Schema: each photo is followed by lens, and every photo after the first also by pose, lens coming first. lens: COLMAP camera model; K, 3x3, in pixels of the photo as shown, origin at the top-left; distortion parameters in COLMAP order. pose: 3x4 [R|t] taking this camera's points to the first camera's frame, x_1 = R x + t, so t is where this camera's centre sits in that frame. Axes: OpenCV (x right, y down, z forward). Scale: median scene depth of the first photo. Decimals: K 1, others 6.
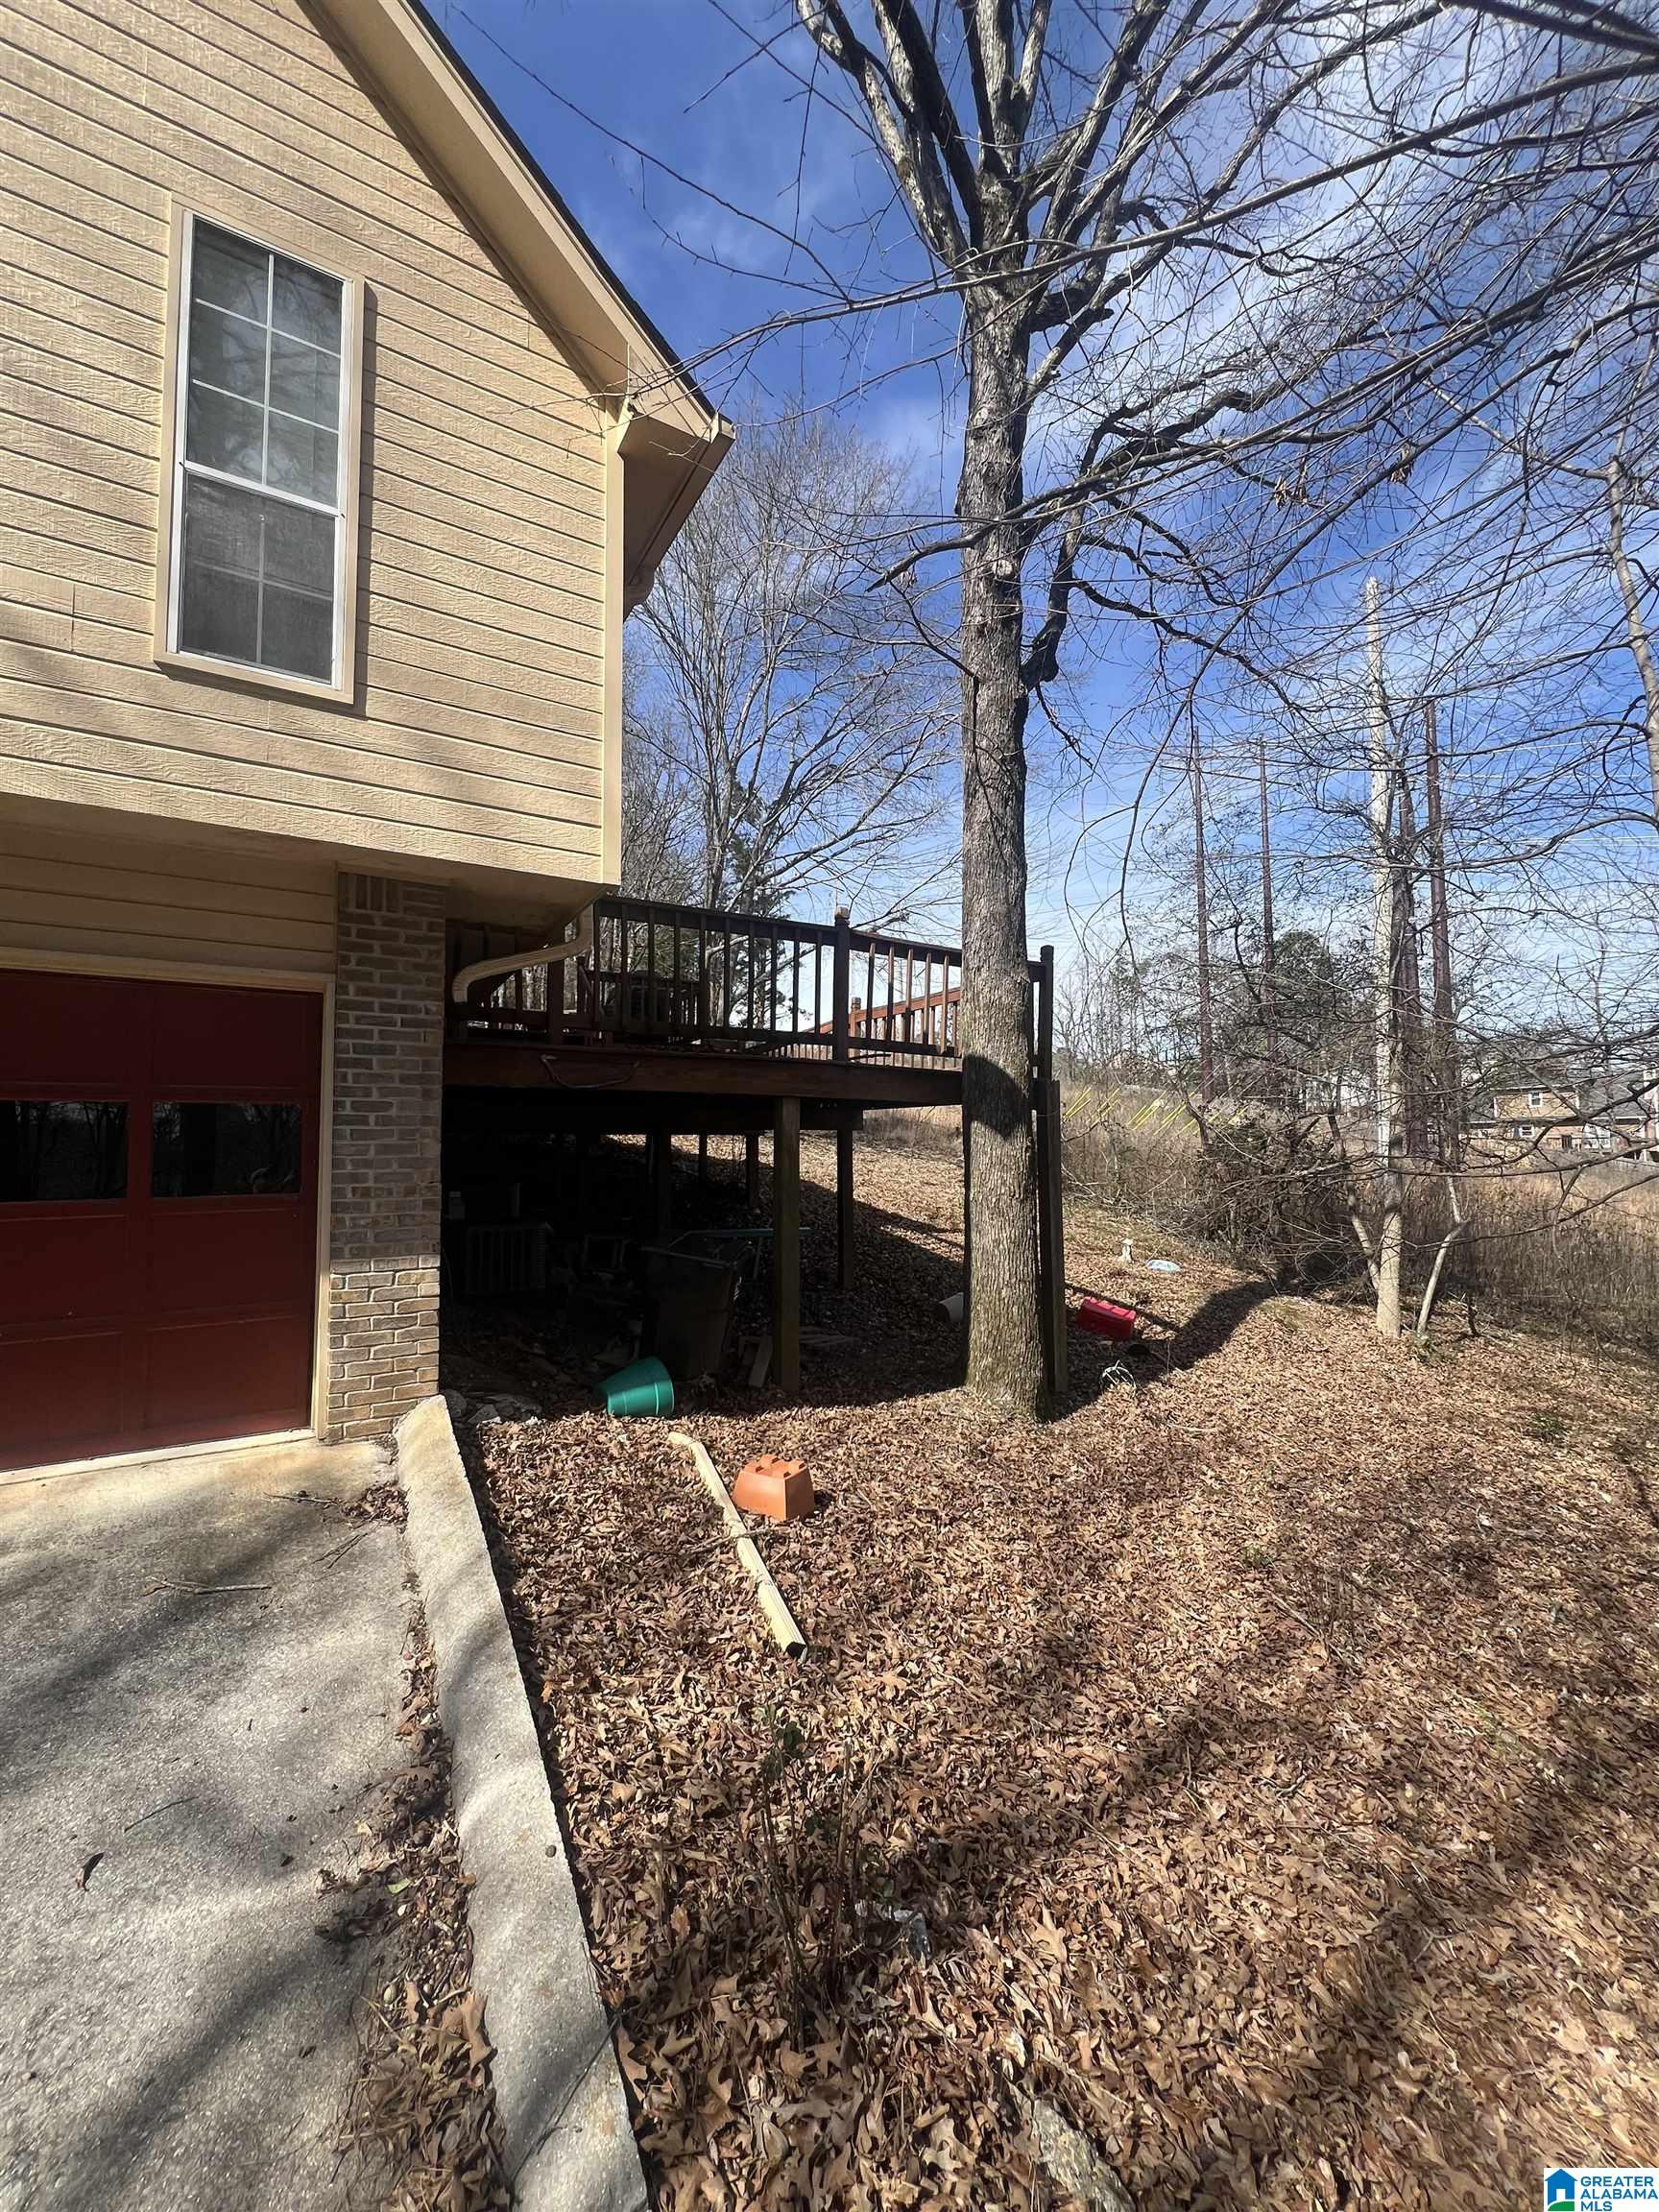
lens RADIAL K [[883.6, 0, 834.7], [0, 883.6, 1111.7], [0, 0, 1]] dist [-0.000870, 0.000083]
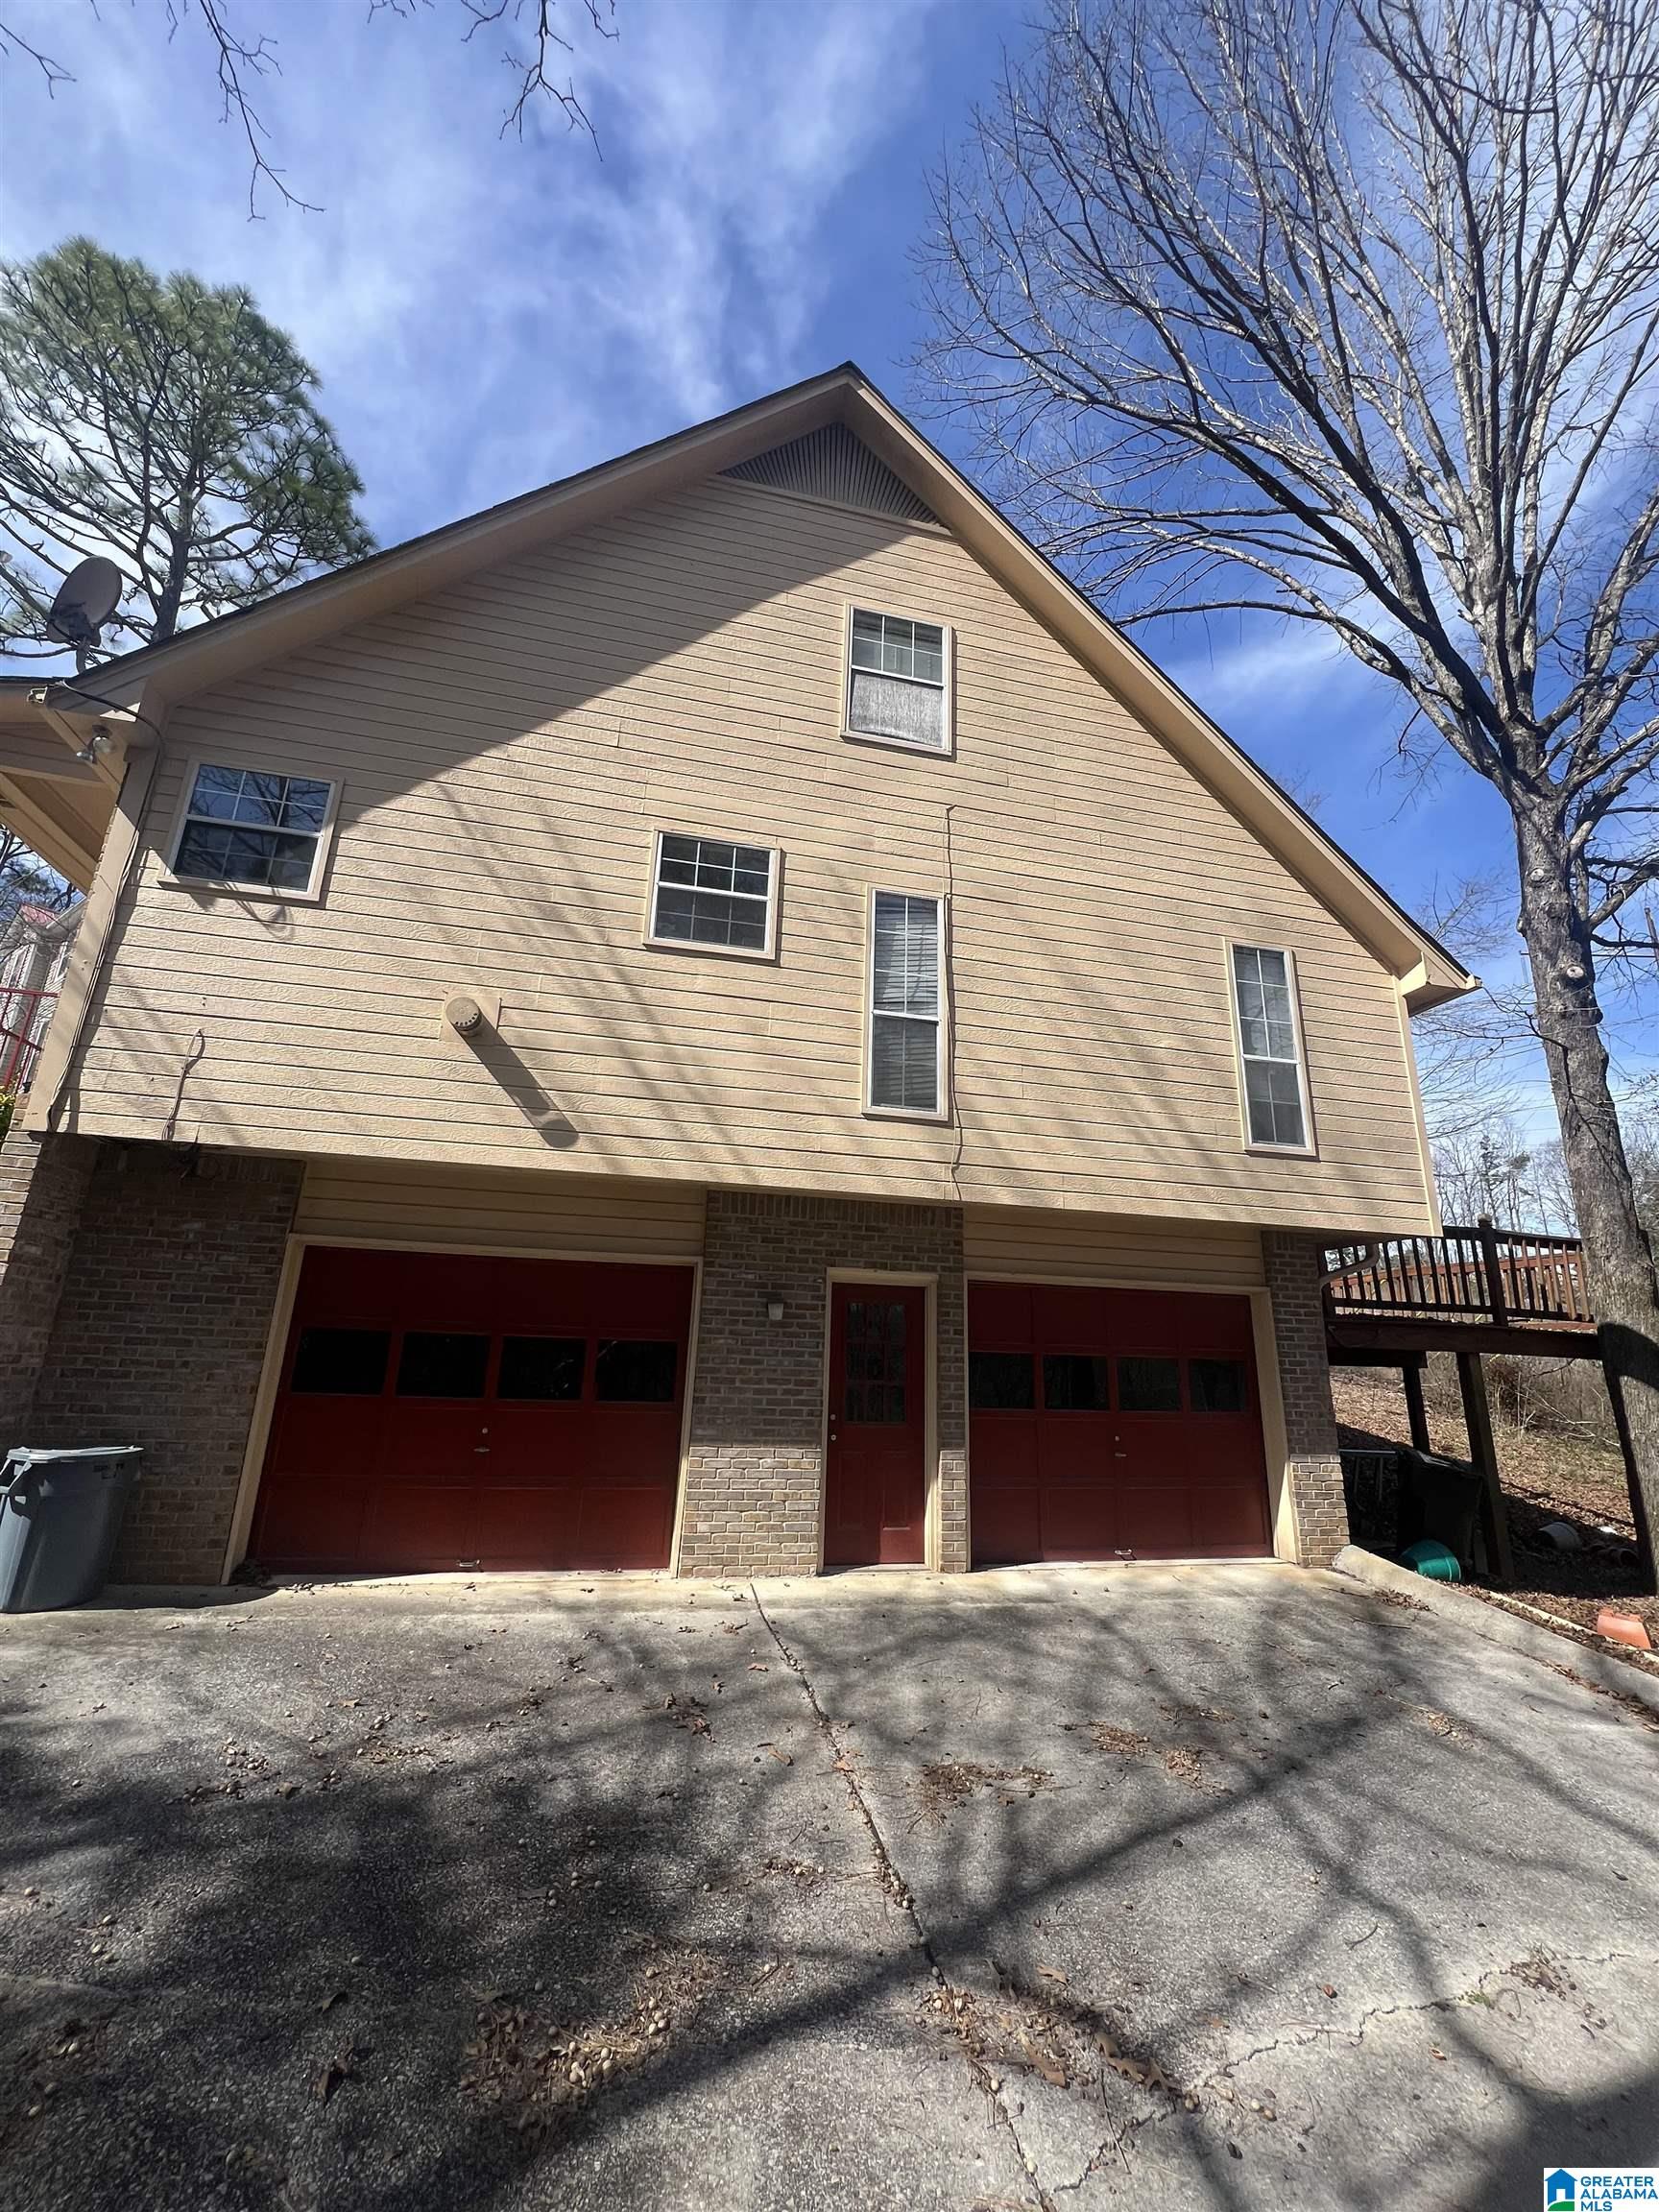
lens RADIAL K [[883.6, 0, 824.7], [0, 883.6, 1103.3], [0, 0, 1]] dist [-0.000870, 0.000083]
pose [[0.950690, -0.044747, -0.306898, -0.844498], [-0.025843, 0.974666, -0.222165, -0.094657], [0.309064, 0.219142, 0.925449, -1.027681]]
